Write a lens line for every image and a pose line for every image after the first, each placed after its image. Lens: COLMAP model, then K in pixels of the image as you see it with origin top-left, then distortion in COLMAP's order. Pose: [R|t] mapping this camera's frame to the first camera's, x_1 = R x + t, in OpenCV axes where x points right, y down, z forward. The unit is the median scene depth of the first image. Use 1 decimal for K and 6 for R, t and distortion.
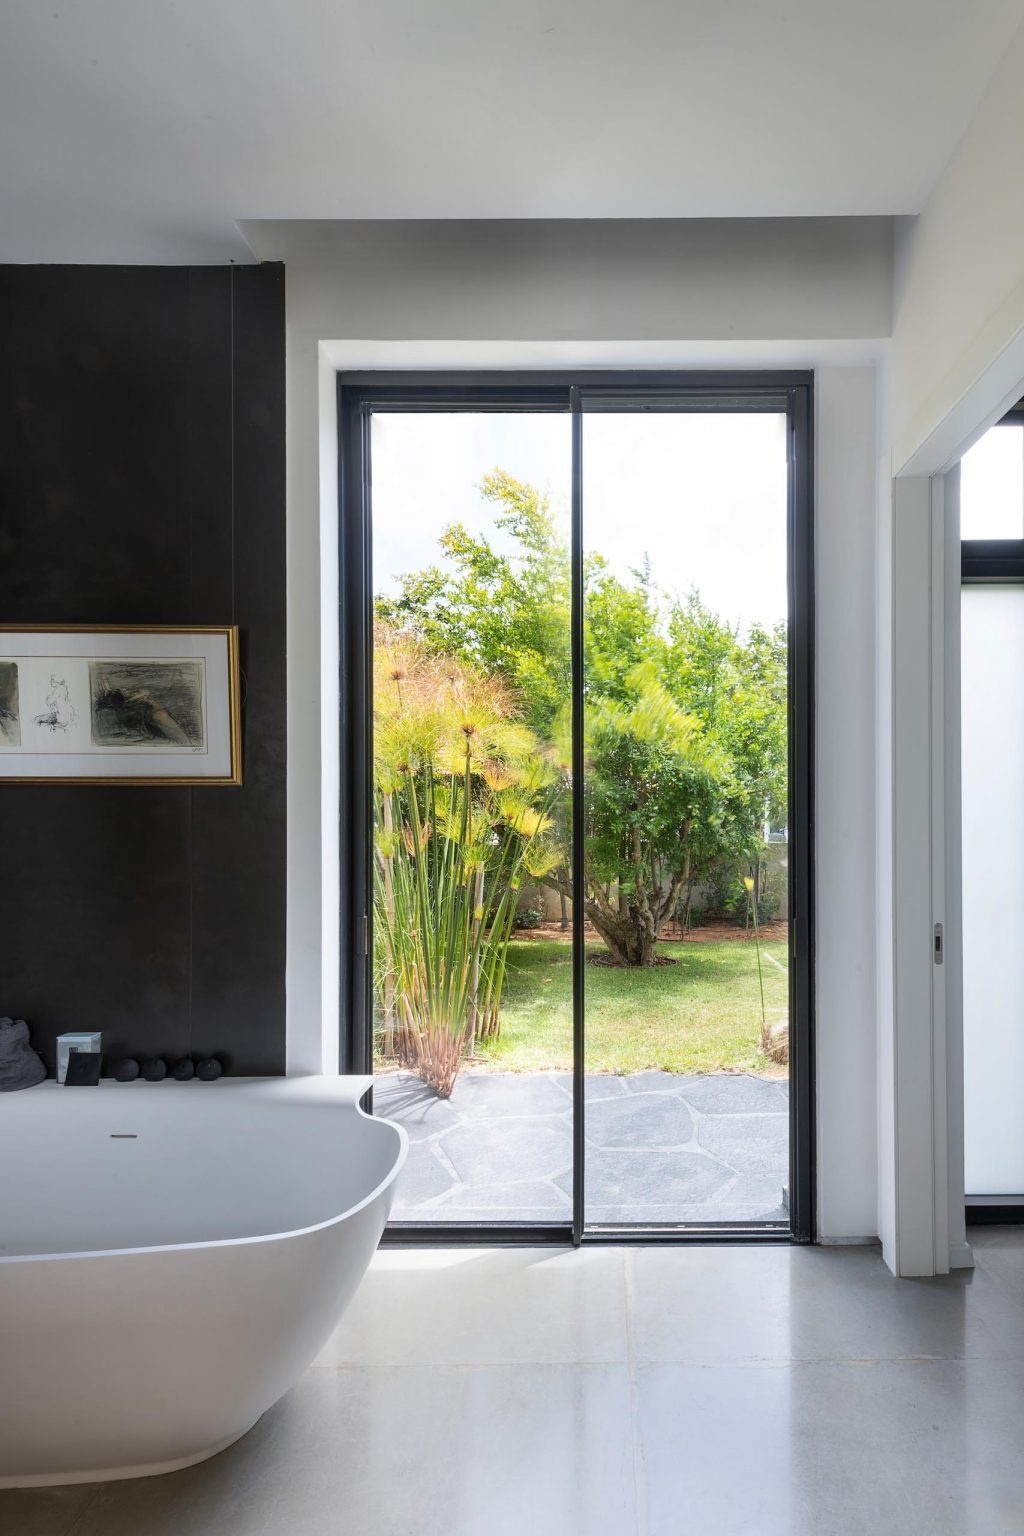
lens RADIAL K [[880.8, 0, 512.0], [0, 880.8, 768.0], [0, 0, 1]] dist [0.001228, -0.002809]
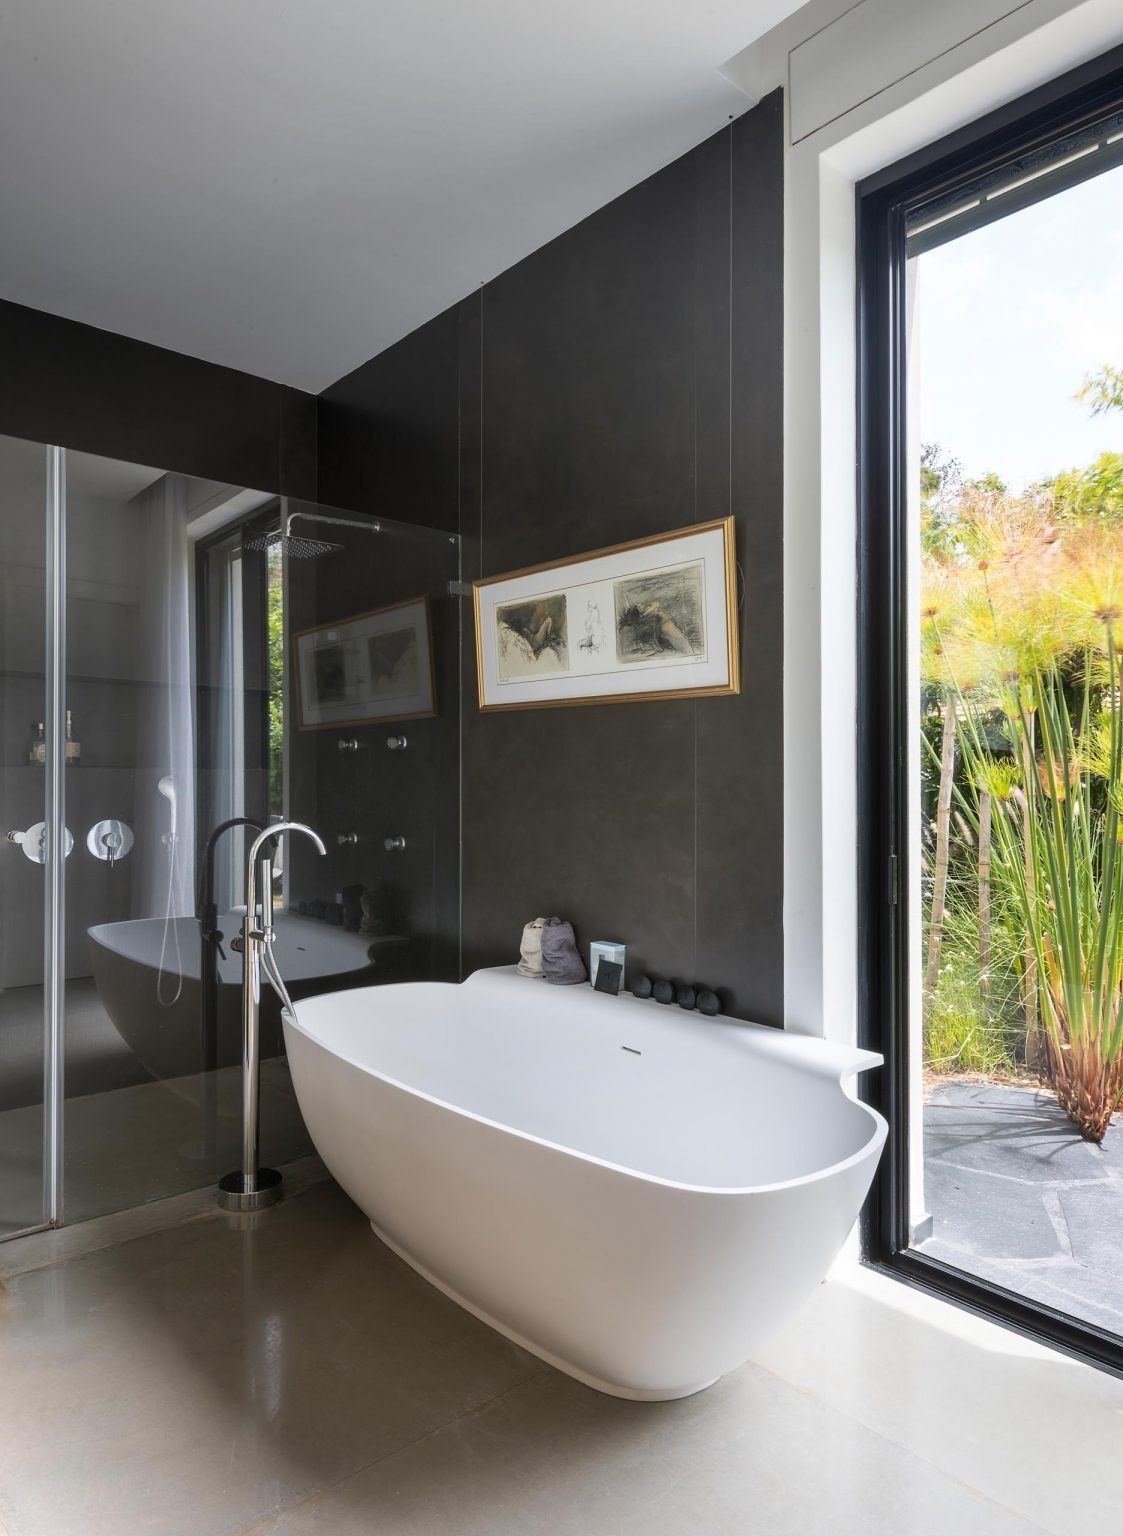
lens RADIAL K [[909.6, 0, 561.5], [0, 909.6, 768.0], [0, 0, 1]] dist [-0.003757, -0.003151]
pose [[0.630530, -0.010406, -0.776095, 0.296362], [0.011190, 0.999928, -0.004316, 0.097623], [0.776084, -0.005964, 0.630601, 0.279445]]
